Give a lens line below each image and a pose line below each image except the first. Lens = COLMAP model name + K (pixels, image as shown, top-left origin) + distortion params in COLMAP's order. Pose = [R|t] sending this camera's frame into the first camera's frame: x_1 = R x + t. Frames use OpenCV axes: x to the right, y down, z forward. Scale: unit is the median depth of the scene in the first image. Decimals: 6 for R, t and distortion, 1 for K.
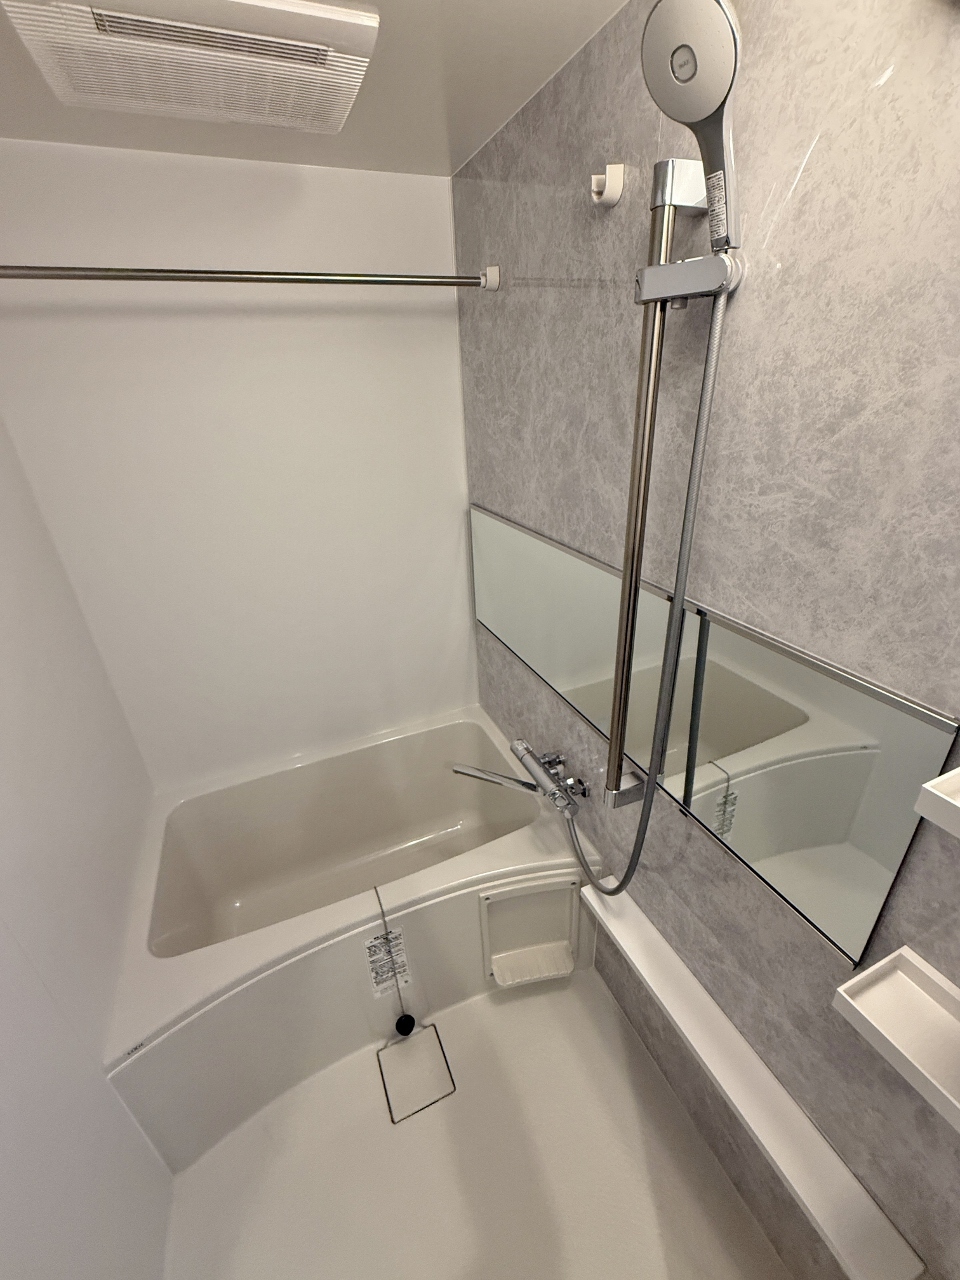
lens RADIAL K [[526.2, 0, 483.4], [0, 526.2, 638.0], [0, 0, 1]] dist [0.002772, -0.000112]
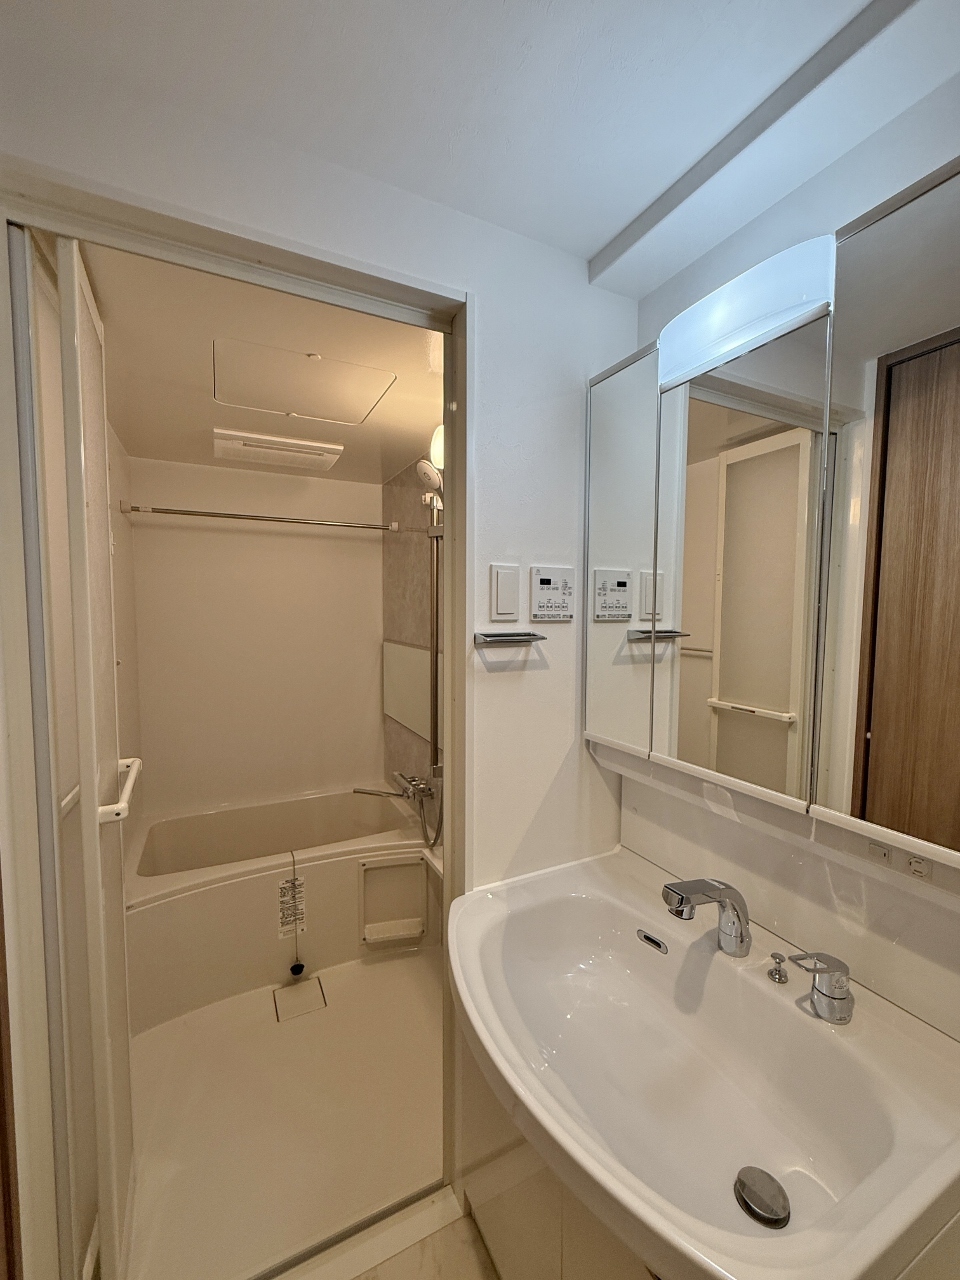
lens RADIAL K [[526.2, 0, 479.6], [0, 526.2, 640.1], [0, 0, 1]] dist [0.002772, -0.000112]
pose [[0.997798, 0.042725, 0.050722, 0.234951], [-0.020144, 0.923942, -0.382002, 0.459236], [-0.063185, 0.380139, 0.922769, -0.683666]]
